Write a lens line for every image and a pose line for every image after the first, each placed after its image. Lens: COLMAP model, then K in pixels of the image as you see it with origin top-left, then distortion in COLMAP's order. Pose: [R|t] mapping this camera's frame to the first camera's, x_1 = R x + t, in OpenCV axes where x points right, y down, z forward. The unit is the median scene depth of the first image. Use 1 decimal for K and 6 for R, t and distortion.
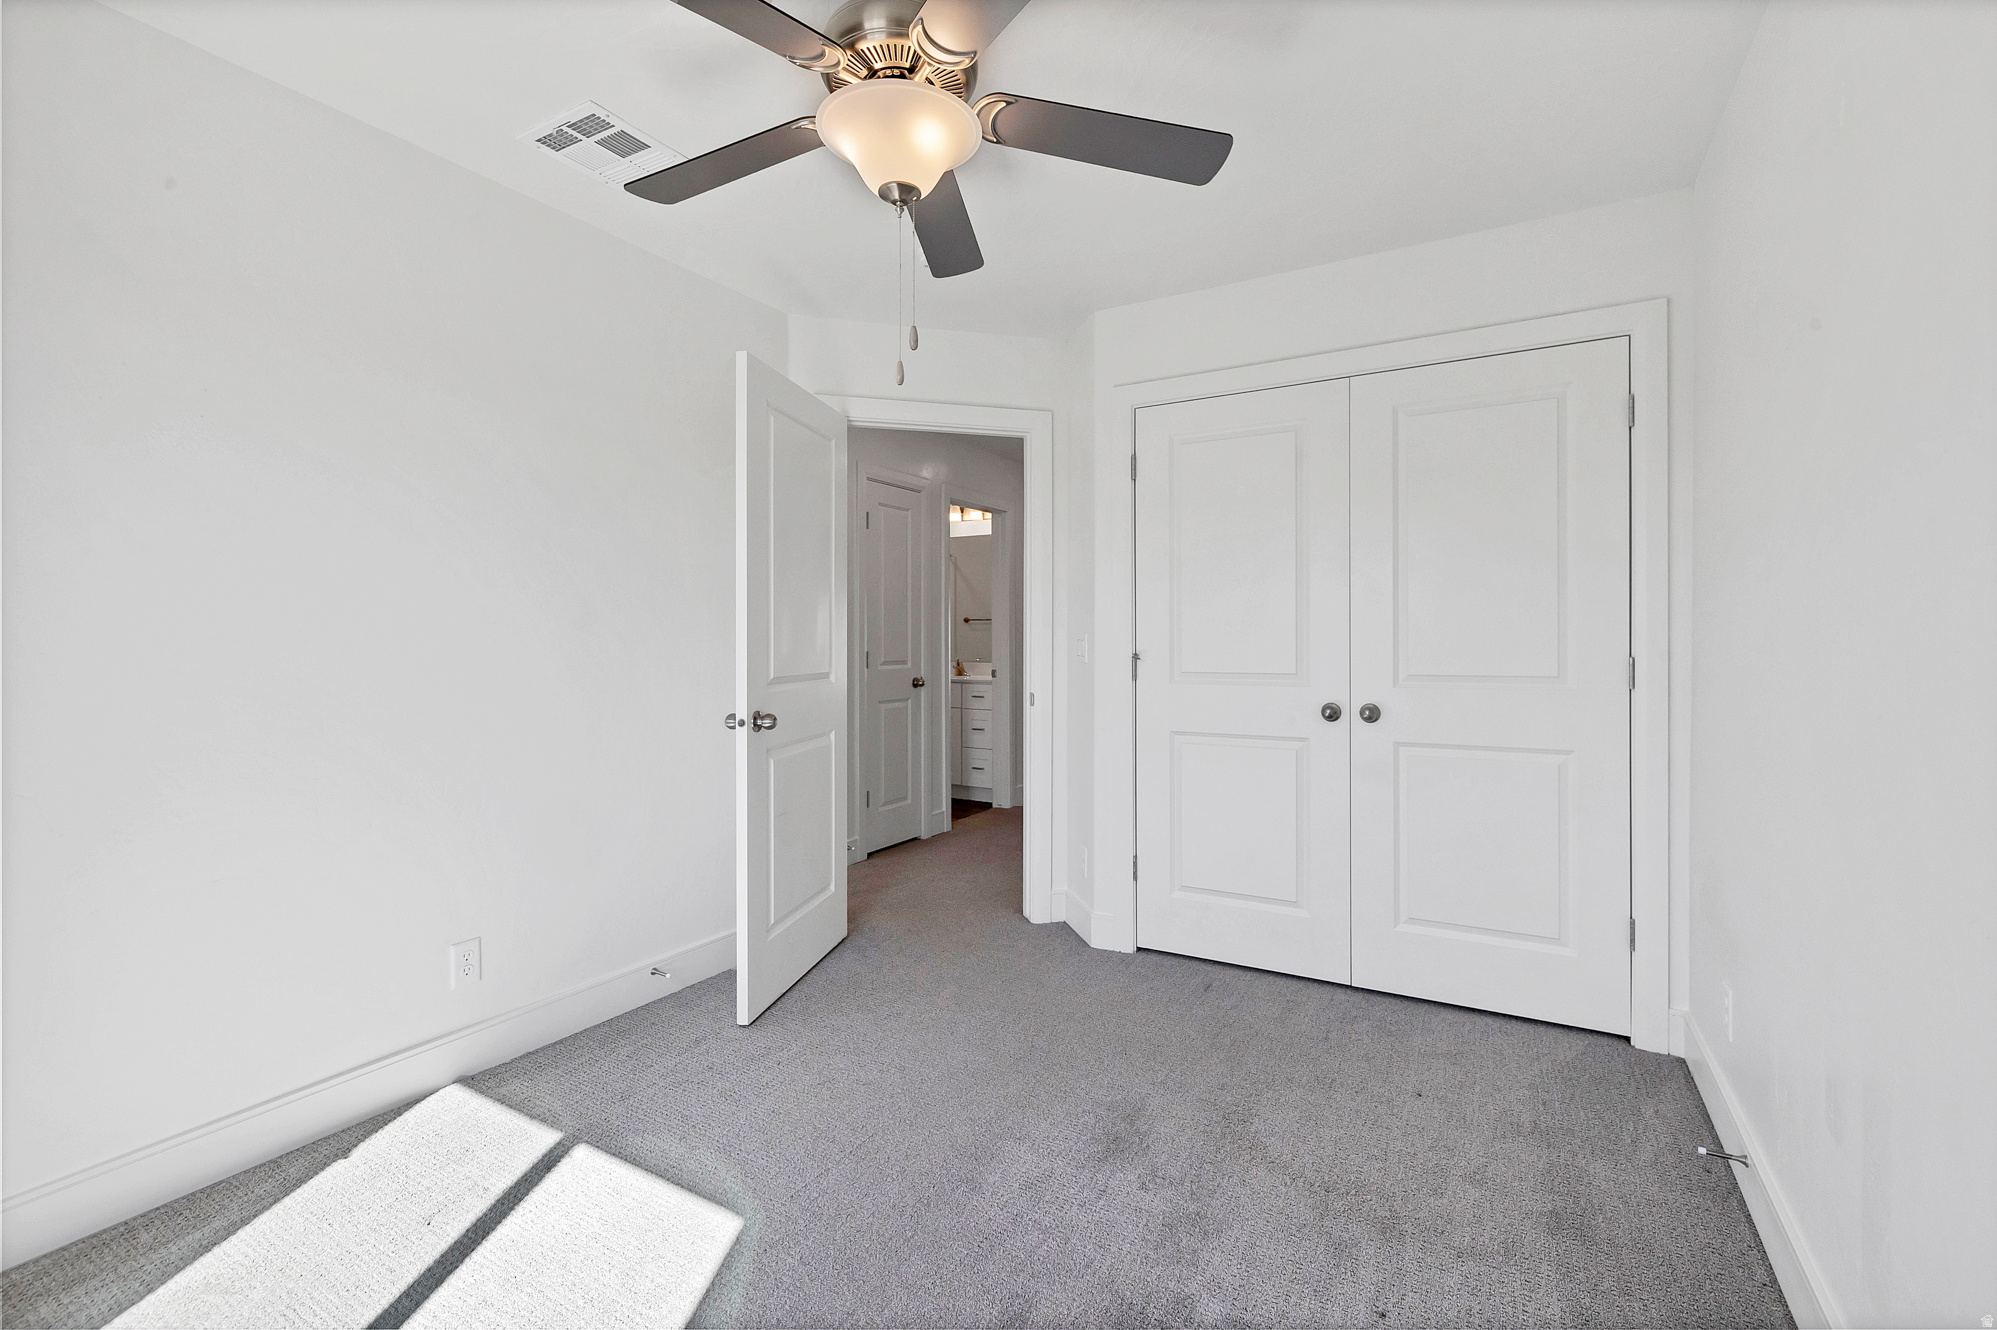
lens RADIAL K [[863.5, 0, 1005.8], [0, 863.5, 638.5], [0, 0, 1]] dist [0.000548, -0.000177]
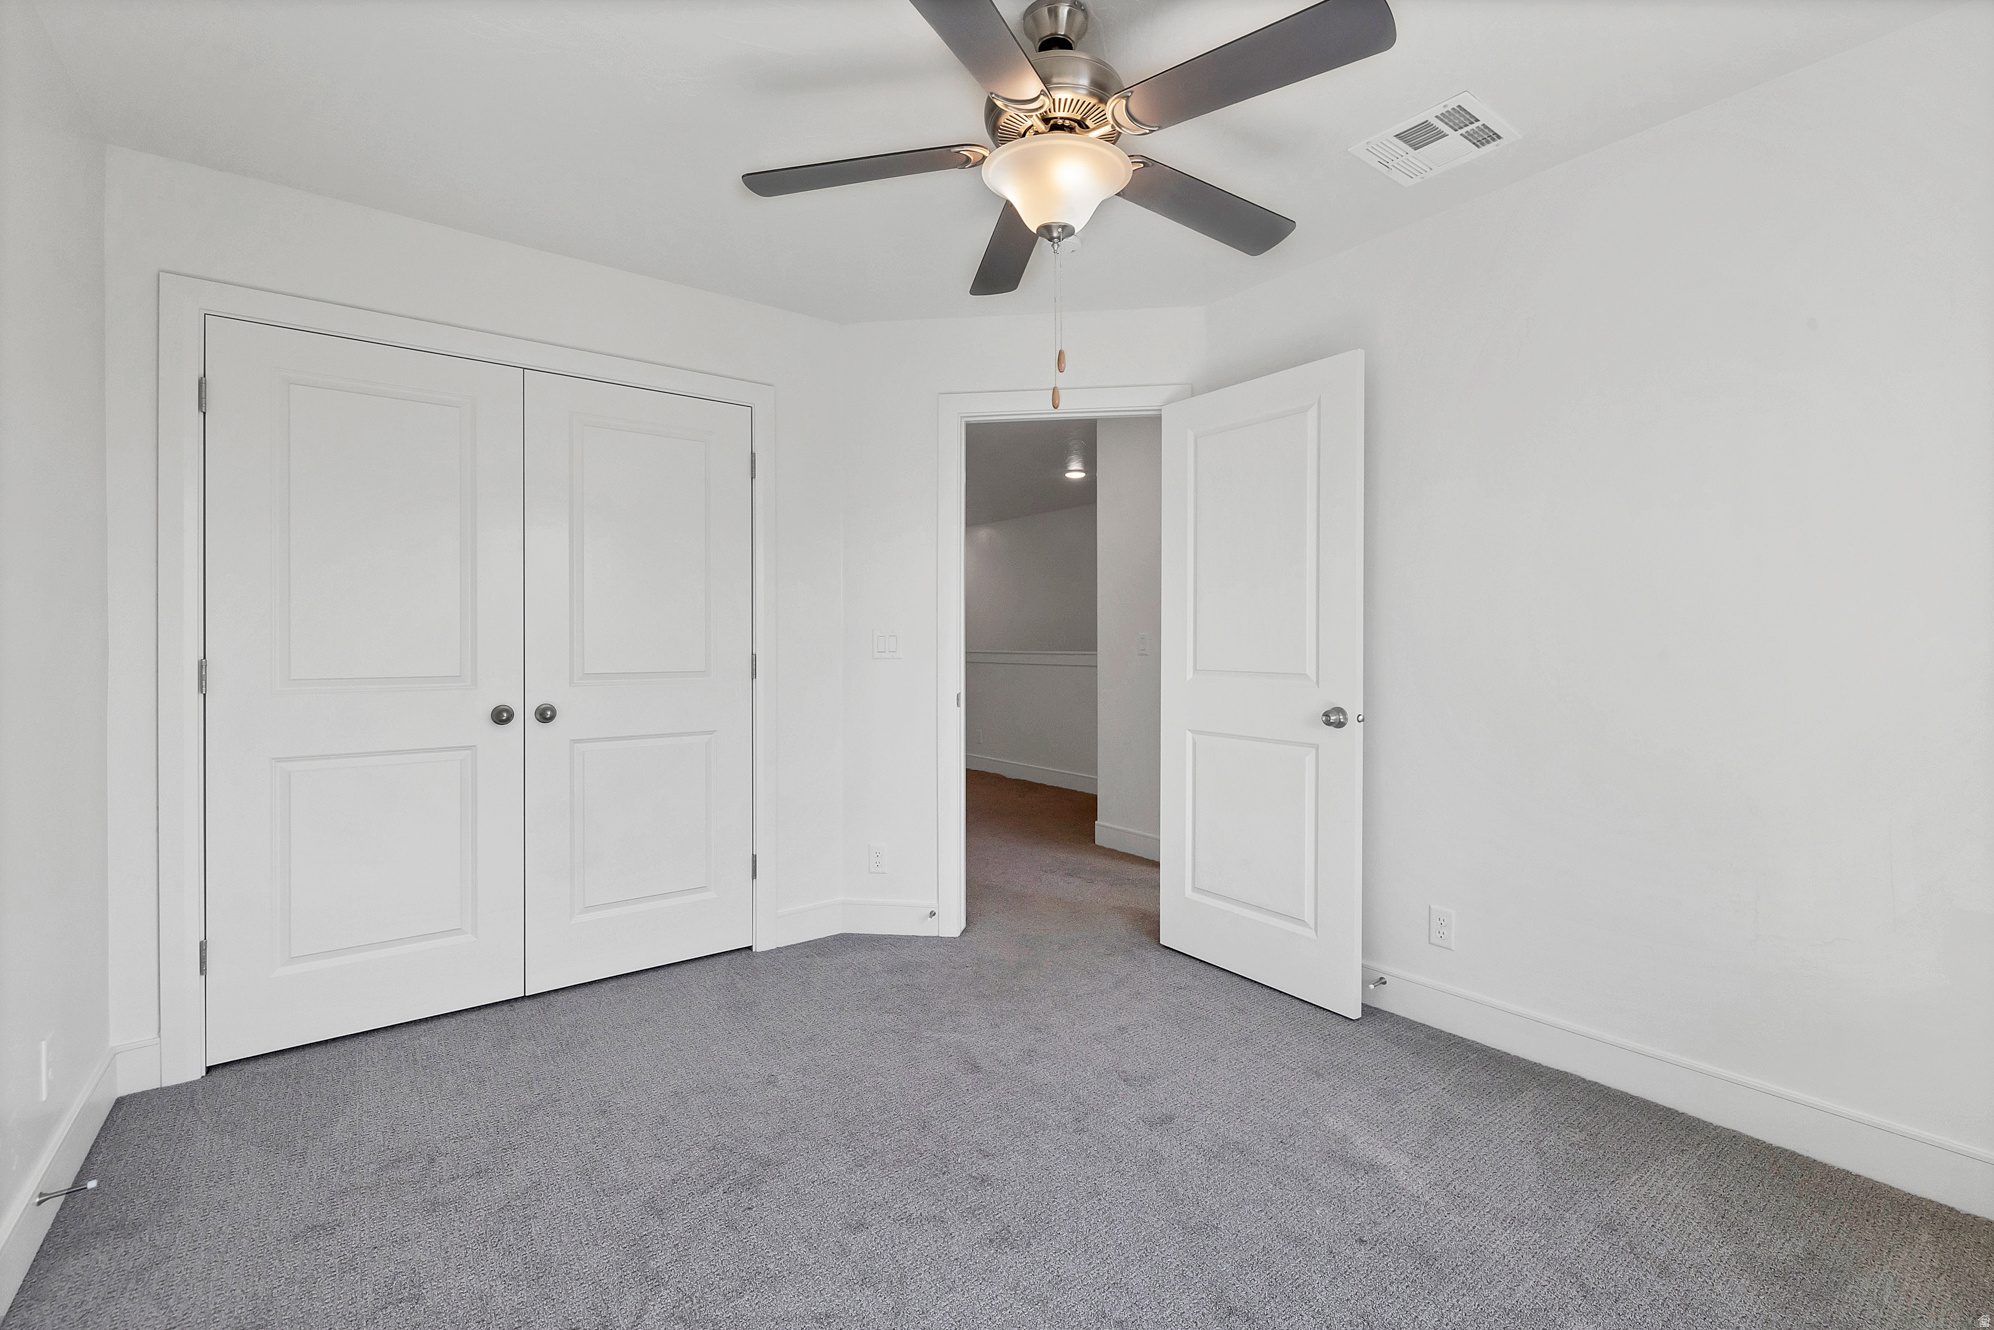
lens RADIAL K [[840.8, 0, 983.0], [0, 840.8, 642.1], [0, 0, 1]] dist [0.000141, -0.000045]
pose [[0.404636, 0.003088, 0.914472, -0.261292], [-0.006140, 0.999981, -0.000660, 0.002044], [-0.914457, -0.005348, 0.404648, 0.150698]]
